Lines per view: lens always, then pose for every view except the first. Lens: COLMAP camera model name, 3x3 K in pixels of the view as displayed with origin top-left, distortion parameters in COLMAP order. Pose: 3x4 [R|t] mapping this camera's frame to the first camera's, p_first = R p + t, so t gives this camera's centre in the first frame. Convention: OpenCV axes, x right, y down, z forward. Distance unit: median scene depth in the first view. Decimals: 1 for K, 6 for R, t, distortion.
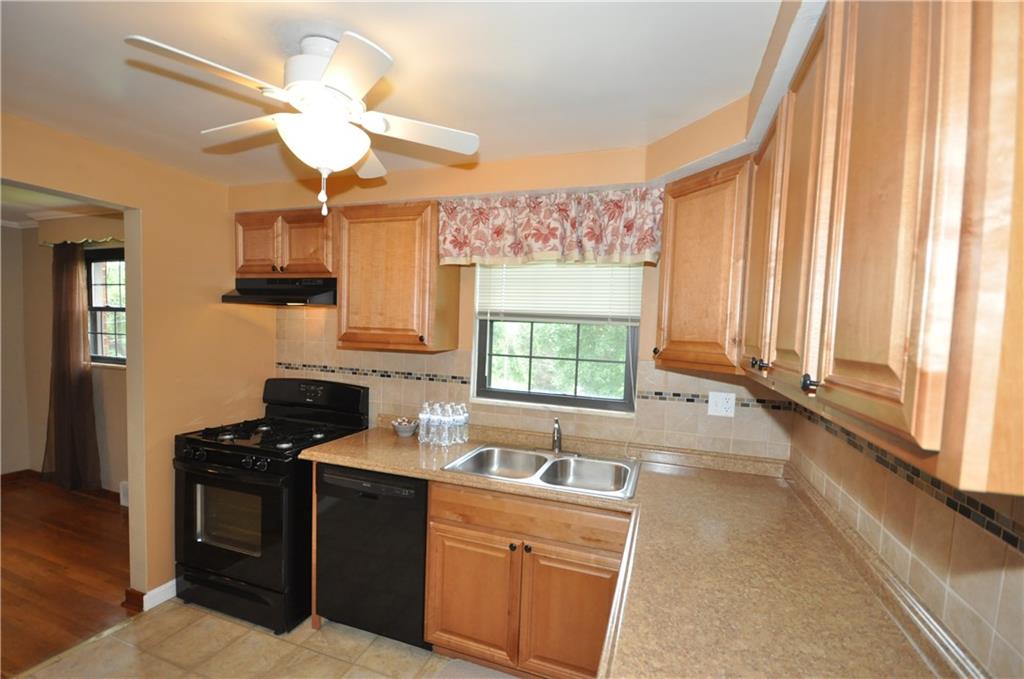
lens RADIAL K [[452.8, 0, 510.5], [0, 452.8, 350.3], [0, 0, 1]] dist [0.000171, -0.002944]
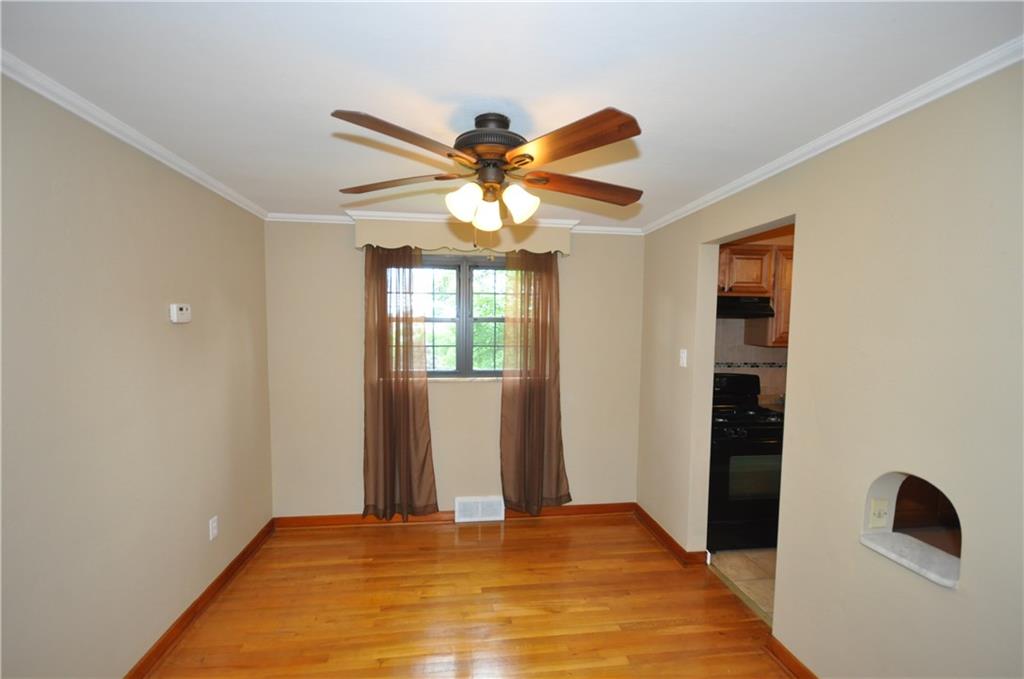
lens RADIAL K [[452.8, 0, 504.6], [0, 452.8, 348.3], [0, 0, 1]] dist [0.000171, -0.002944]
pose [[0.891522, -0.054179, 0.449726, -1.737604], [0.041215, 0.998405, 0.038575, -0.091734], [-0.451099, -0.015855, 0.892333, 0.130962]]
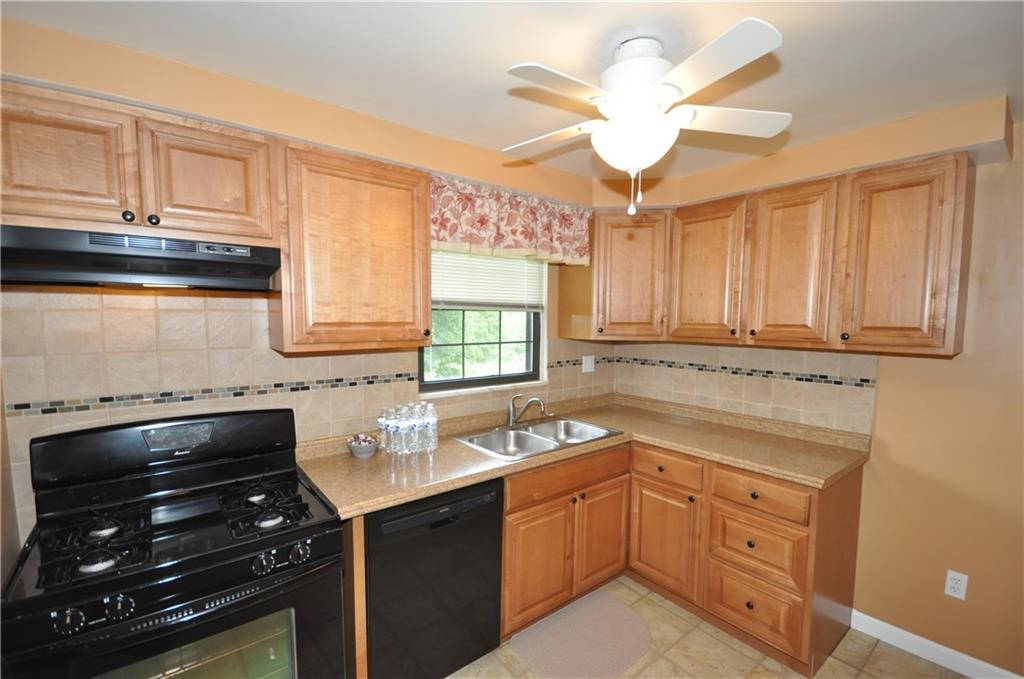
lens RADIAL K [[452.8, 0, 506.0], [0, 452.8, 349.6], [0, 0, 1]] dist [0.000171, -0.002944]
pose [[0.526662, -0.095478, 0.844696, -0.780688], [0.053250, 0.995426, 0.079314, -0.049973], [-0.848406, 0.003208, 0.529337, 0.379734]]
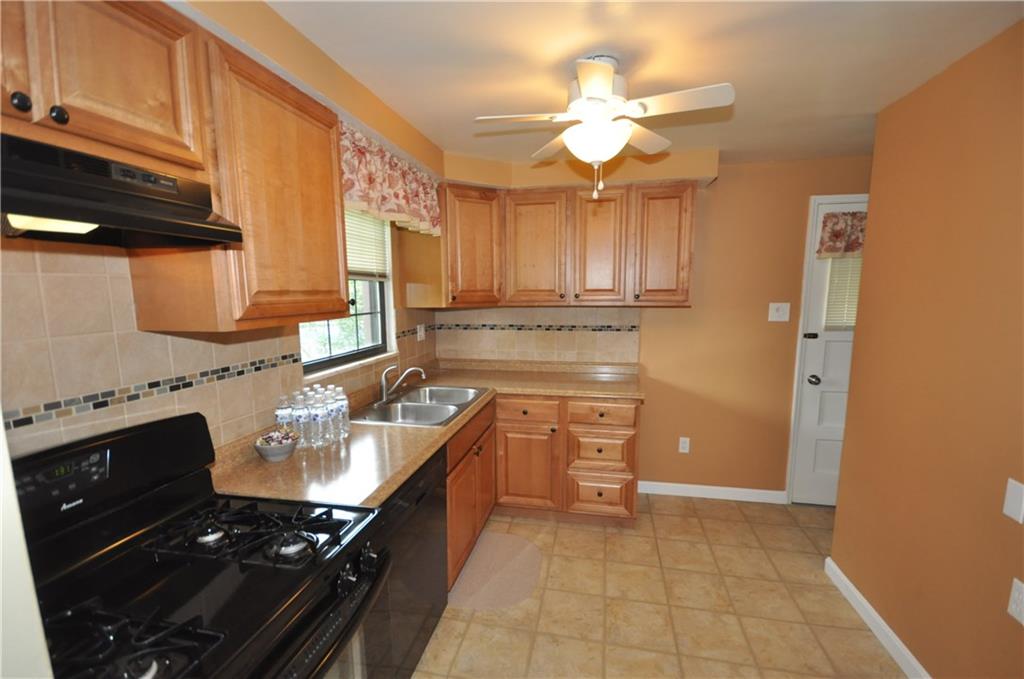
lens RADIAL K [[452.8, 0, 511.4], [0, 452.8, 350.5], [0, 0, 1]] dist [0.000171, -0.002944]
pose [[-0.137528, -0.166264, 0.976444, -0.909430], [0.048654, 0.983487, 0.174316, -0.060652], [-0.989302, 0.071481, -0.127167, 0.767614]]
